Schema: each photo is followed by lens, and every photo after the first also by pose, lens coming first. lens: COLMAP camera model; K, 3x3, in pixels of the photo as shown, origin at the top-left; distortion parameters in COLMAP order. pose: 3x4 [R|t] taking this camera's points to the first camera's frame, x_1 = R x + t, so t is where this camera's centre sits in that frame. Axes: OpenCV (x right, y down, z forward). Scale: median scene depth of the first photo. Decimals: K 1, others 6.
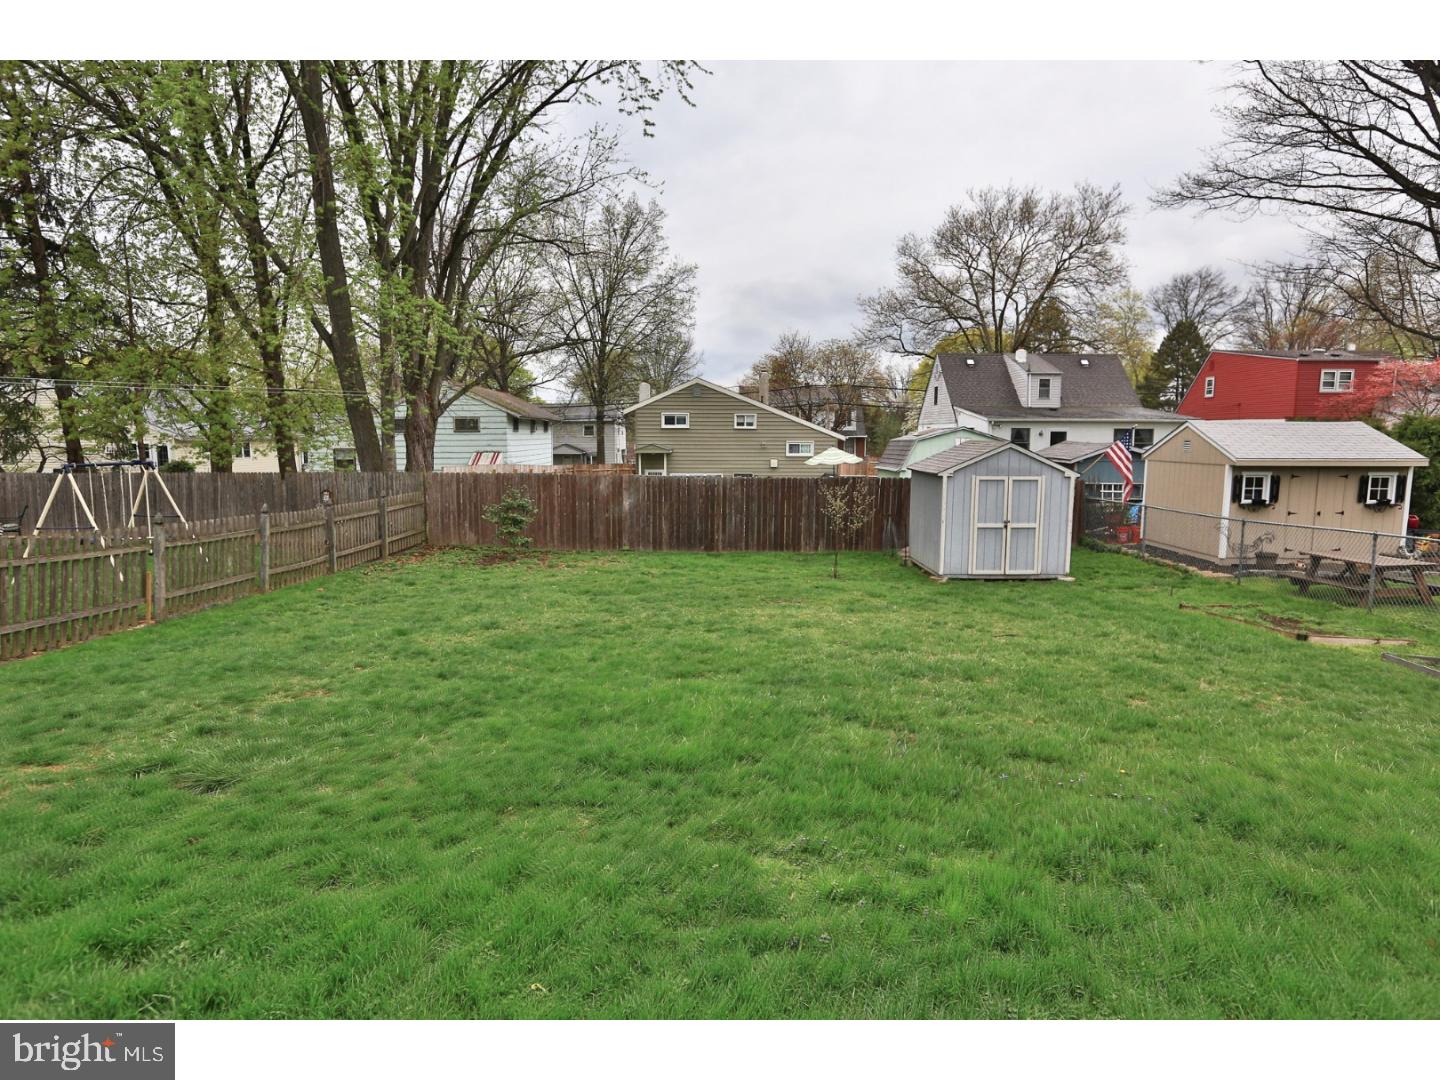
lens RADIAL K [[828.4, 0, 716.6], [0, 828.4, 532.1], [0, 0, 1]] dist [-0.008141, 0.003576]
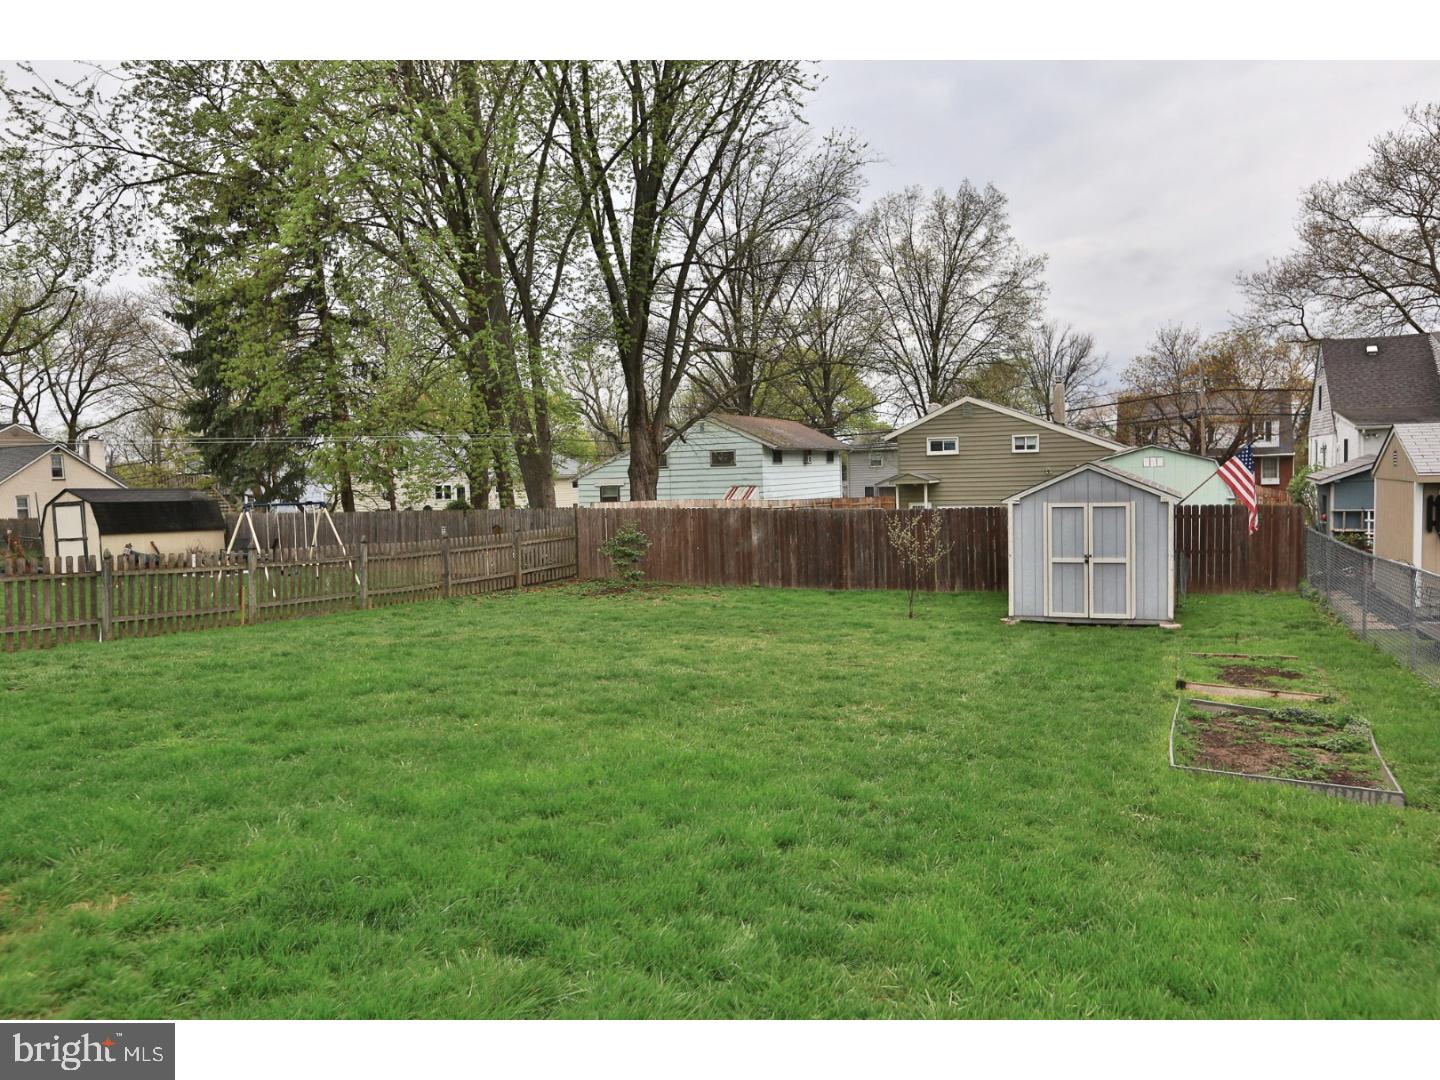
lens RADIAL K [[975.3, 0, 722.9], [0, 975.3, 544.0], [0, 0, 1]] dist [0.009420, 0.009700]
pose [[0.915349, 0.001284, -0.402658, 0.314951], [-0.015515, 0.999365, -0.032084, 0.010251], [0.402361, 0.035615, 0.914788, -0.057101]]
